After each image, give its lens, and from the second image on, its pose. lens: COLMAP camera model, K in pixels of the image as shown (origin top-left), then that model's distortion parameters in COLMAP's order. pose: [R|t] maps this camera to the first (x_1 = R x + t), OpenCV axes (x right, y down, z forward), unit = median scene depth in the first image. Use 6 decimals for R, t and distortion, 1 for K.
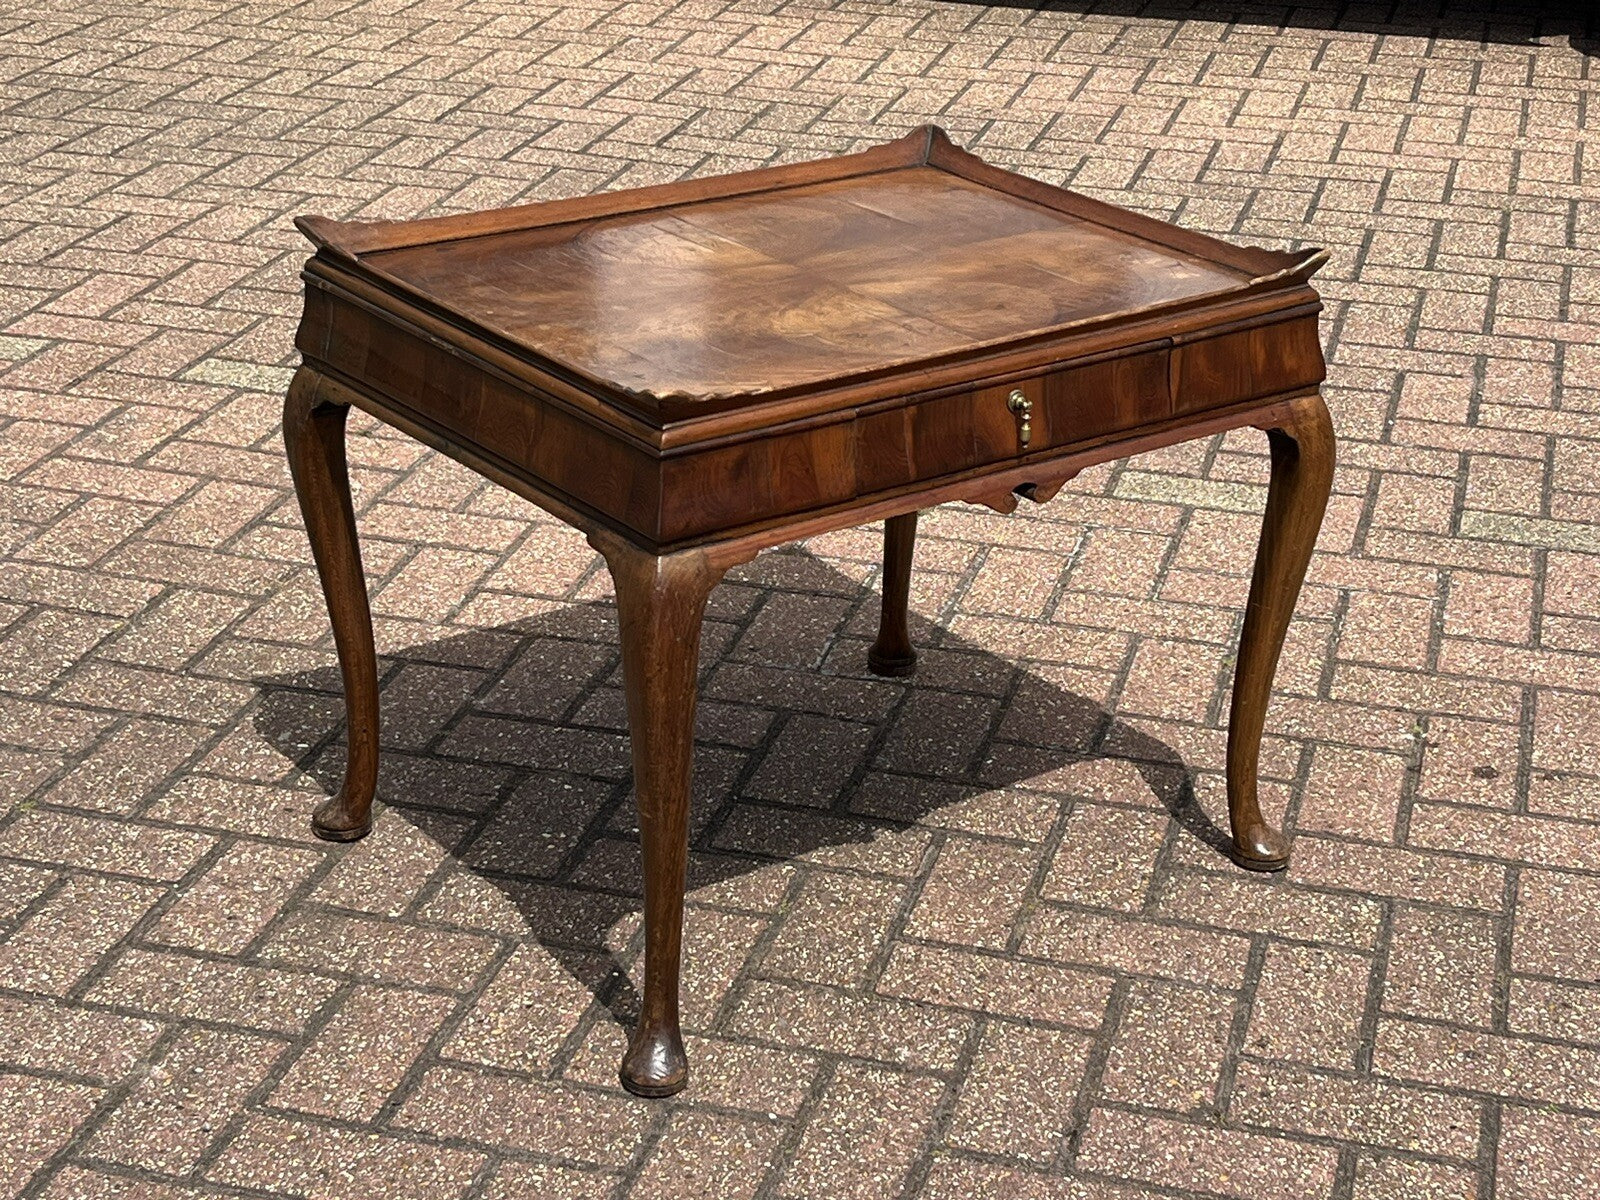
lens RADIAL K [[2897.1, 0, 810.6], [0, 2897.1, 596.6], [0, 0, 1]] dist [0.178583, -0.758560]
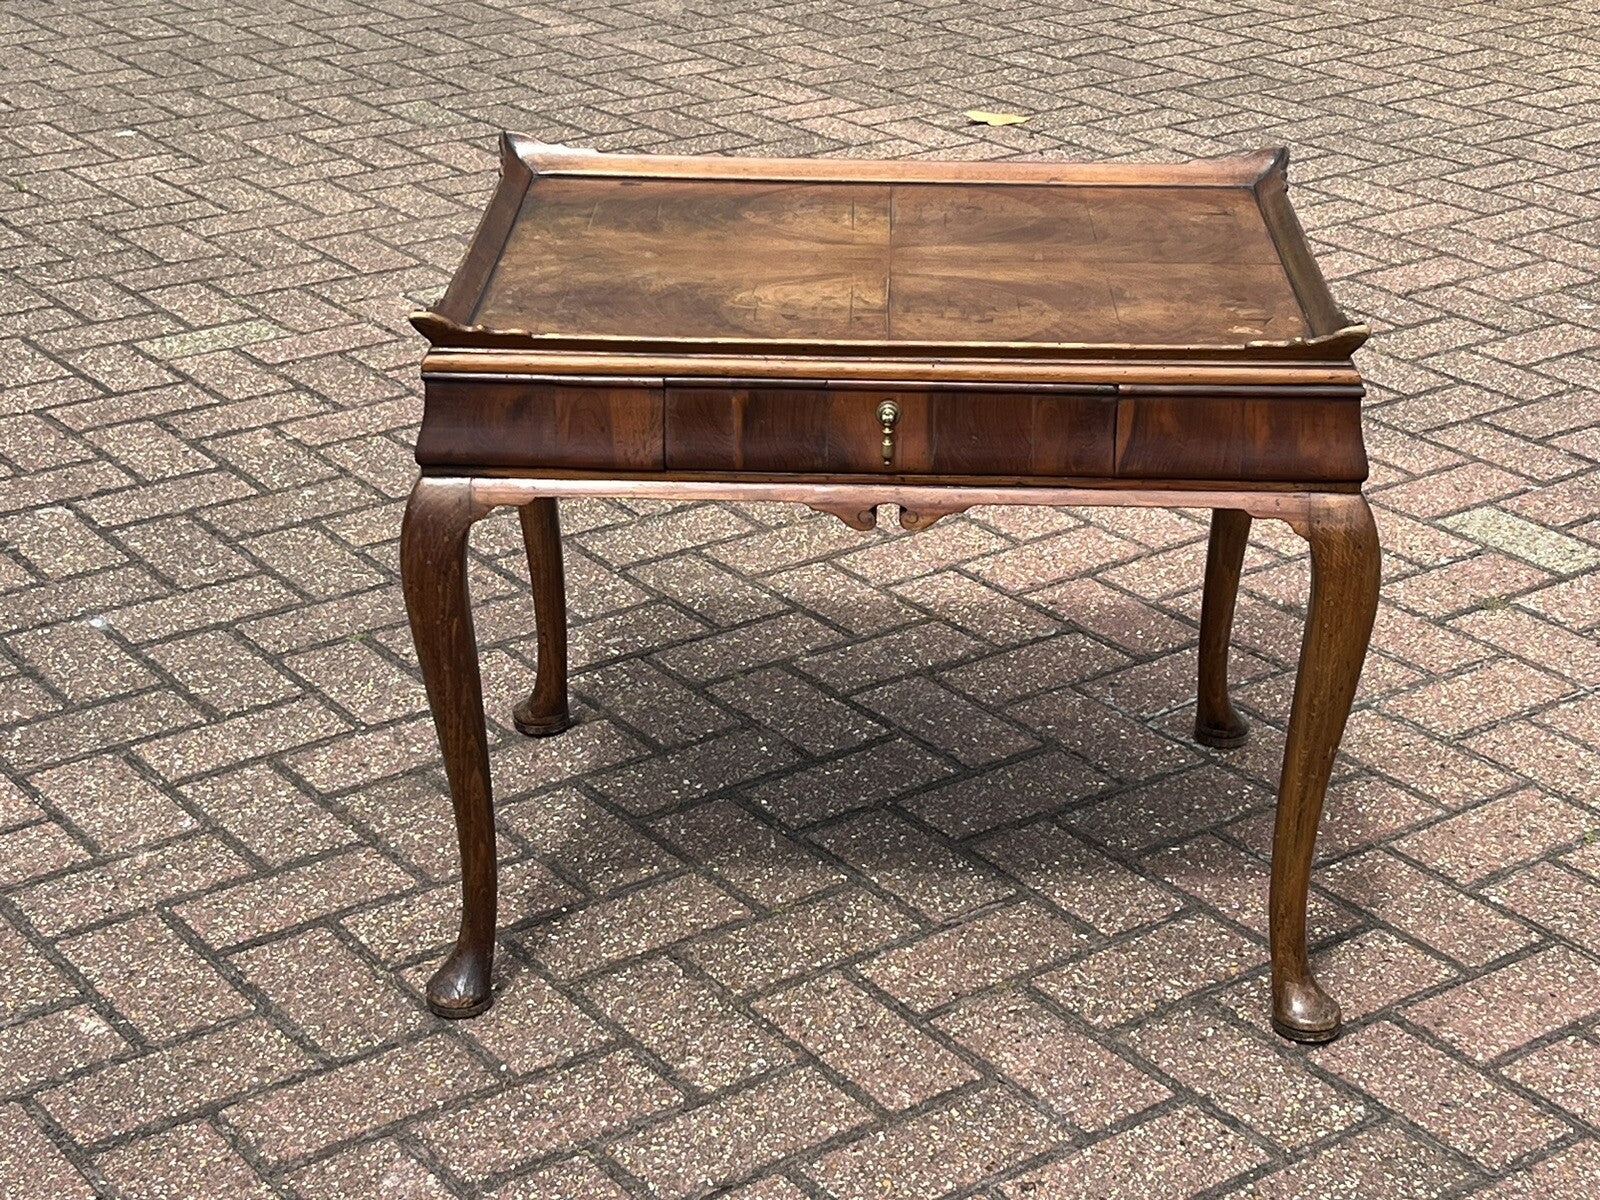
lens RADIAL K [[2897.1, 0, 810.6], [0, 2897.1, 596.6], [0, 0, 1]] dist [0.178583, -0.758560]
pose [[0.775706, 0.223316, -0.590263, 0.516252], [-0.229550, 0.971075, 0.065722, -0.055529], [0.587867, 0.084514, 0.804531, 0.209356]]
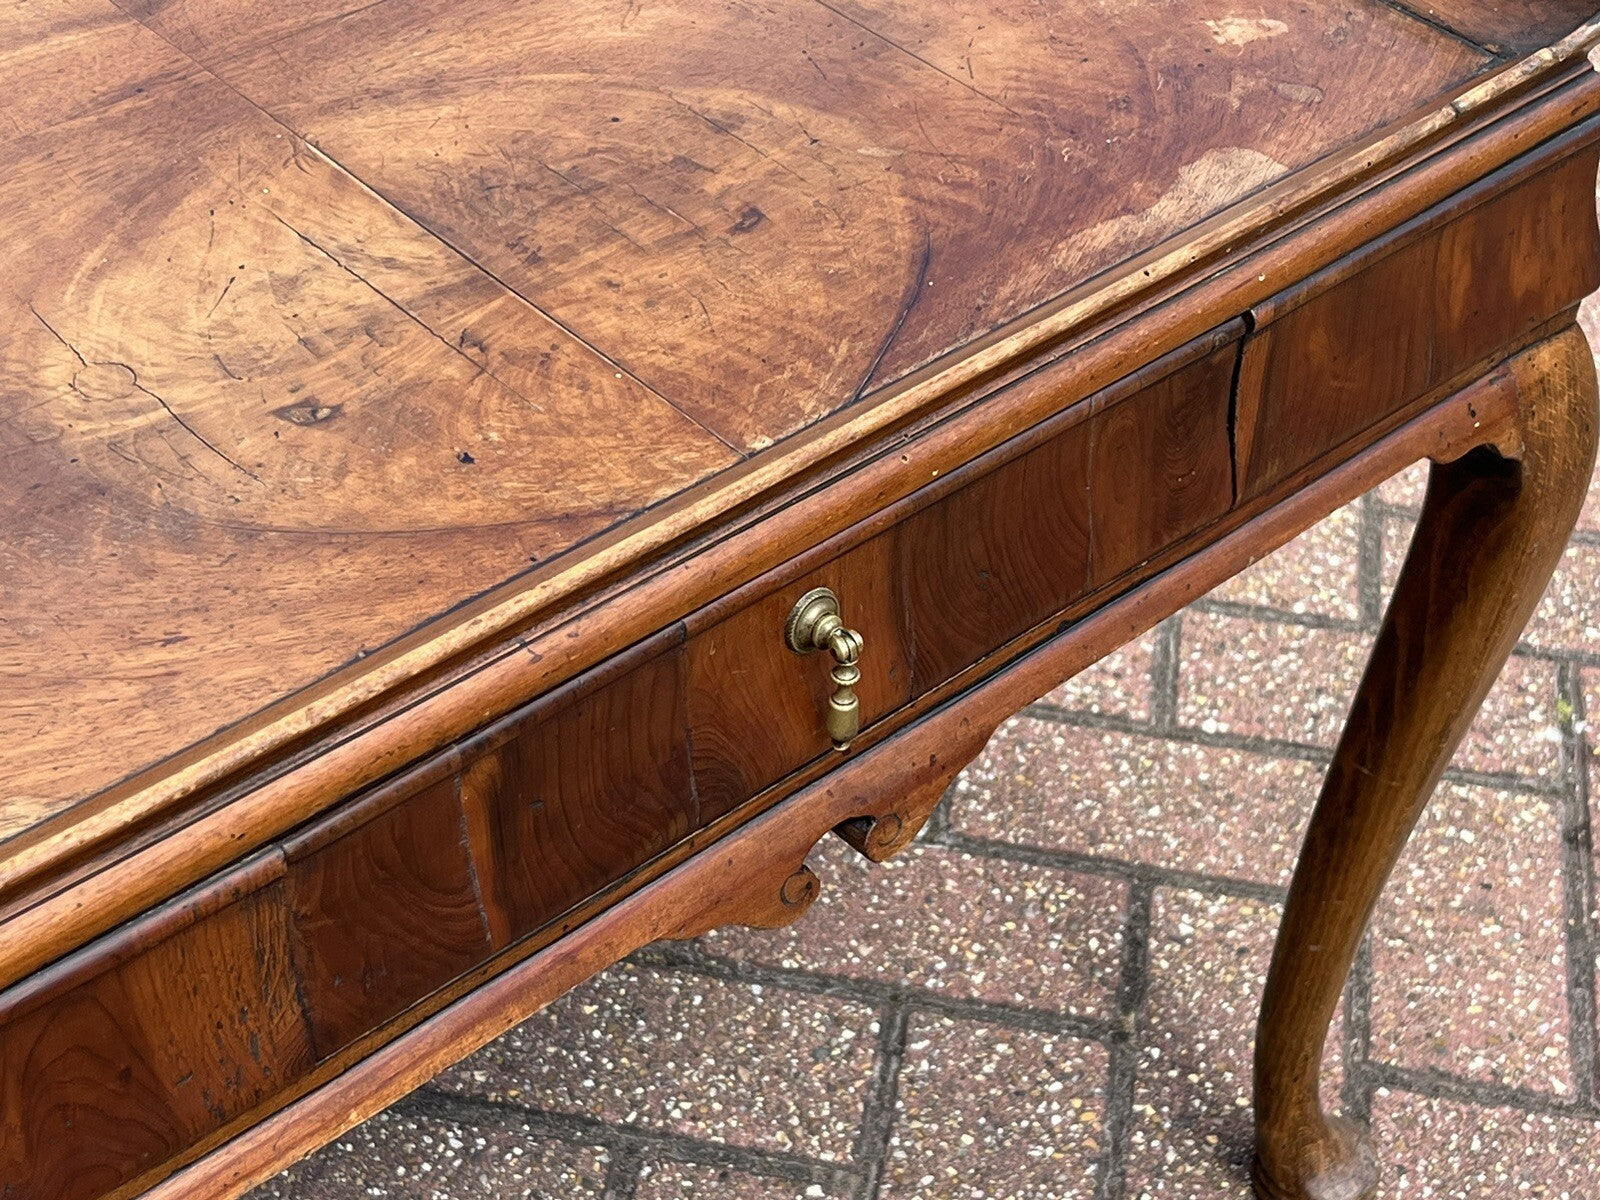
lens RADIAL K [[2921.0, 0, 782.3], [0, 2921.0, 612.6], [0, 0, 1]] dist [0.192905, -0.880781]
pose [[0.995544, -0.043055, 0.083892, 0.033779], [0.014684, 0.949604, 0.313109, -0.144866], [-0.093145, -0.310482, 0.946005, 0.583781]]
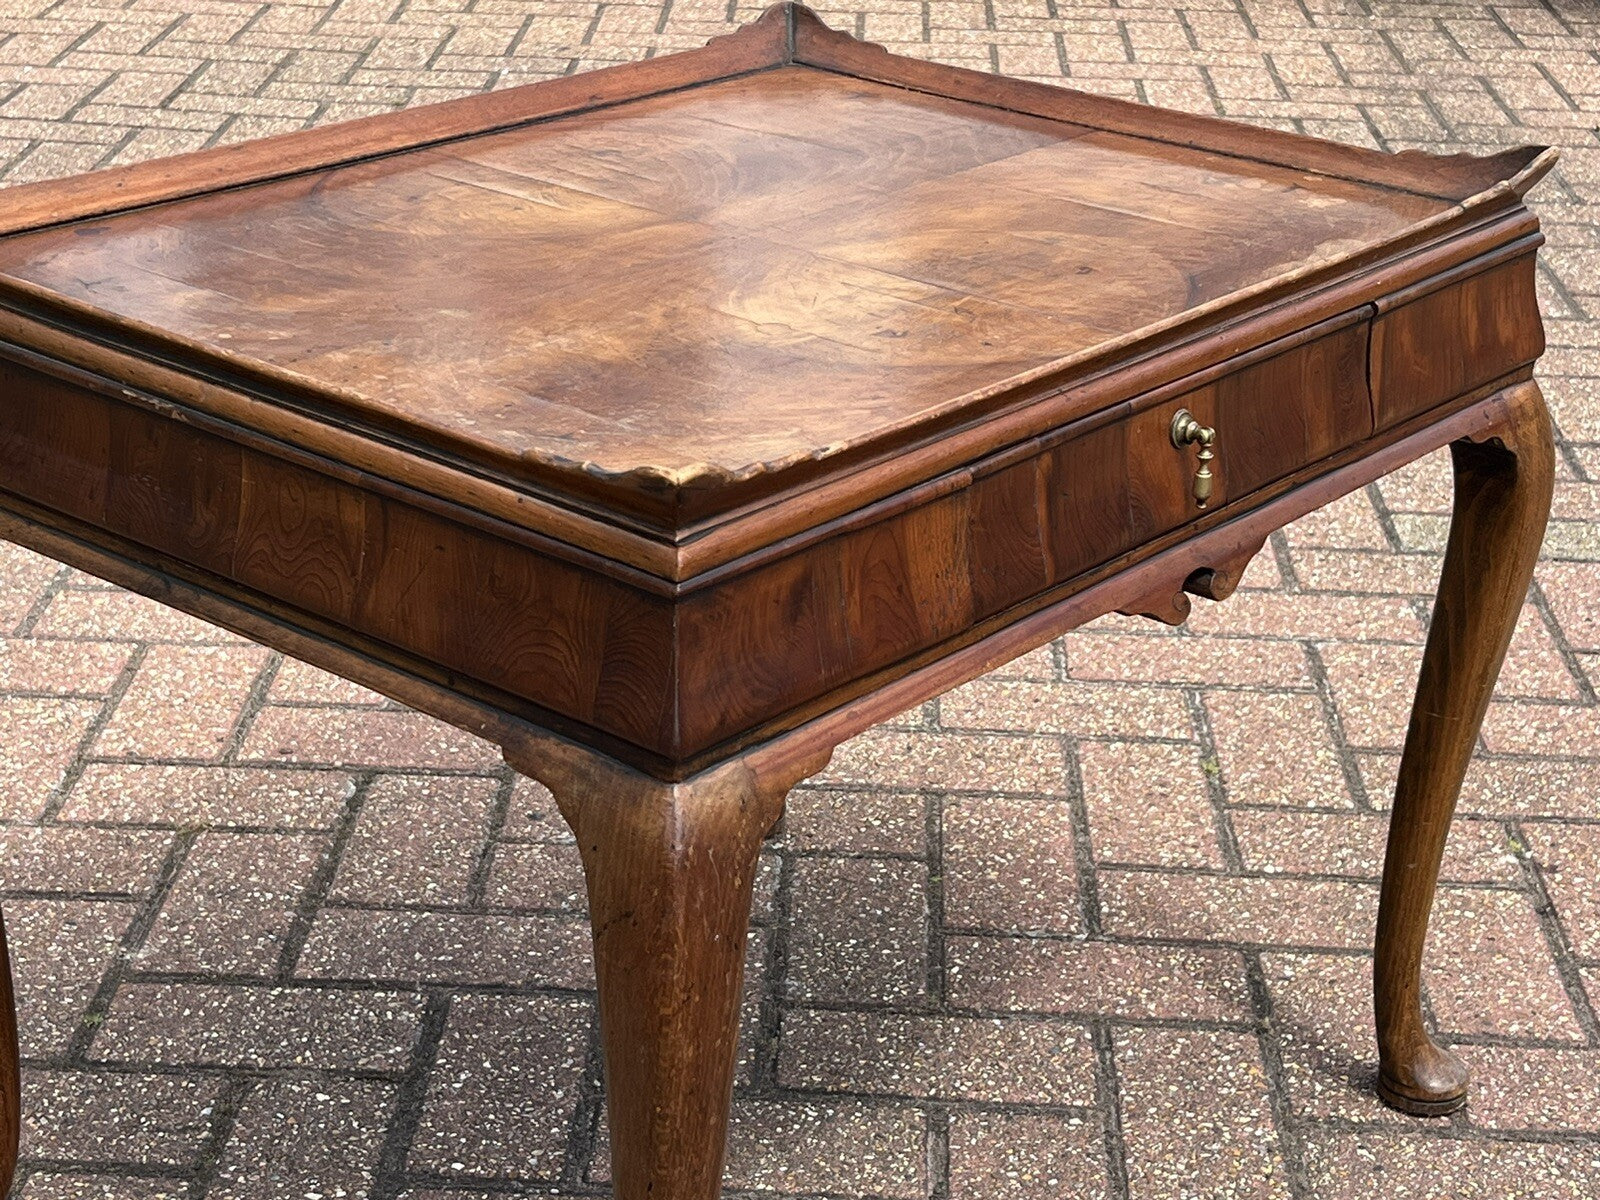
lens RADIAL K [[2909.7, 0, 800.0], [0, 2909.7, 600.0], [0, 0, 1]] dist [0.182744, -0.796863]
pose [[0.975940, -0.084658, 0.200935, -0.103287], [0.083465, 0.996406, 0.014415, -0.040877], [-0.201434, 0.002703, 0.979498, 0.379897]]
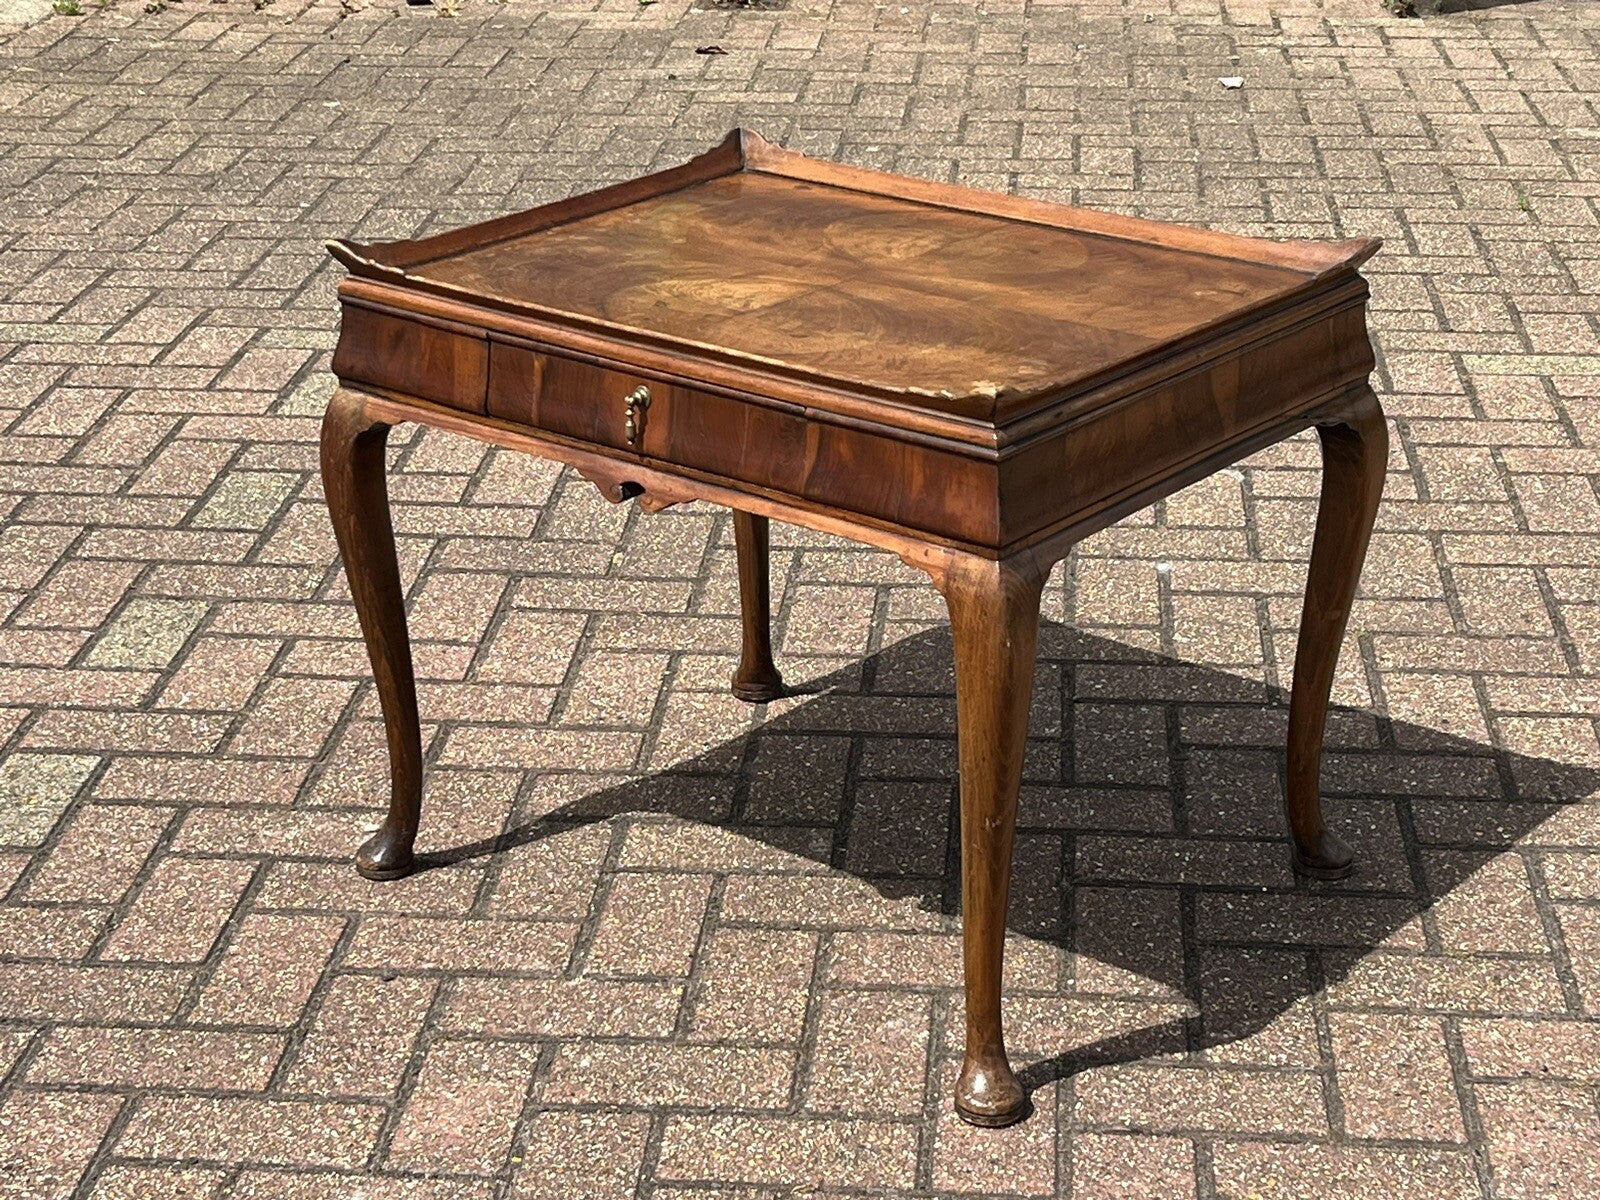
lens RADIAL K [[3086.6, 0, 800.0], [0, 3086.6, 600.0], [0, 0, 1]] dist [0.238420, -1.268138]
pose [[0.230659, 0.320956, -0.918577, 0.904550], [-0.362044, 0.904562, 0.225148, -0.220820], [0.903173, 0.280632, 0.324846, 0.615589]]
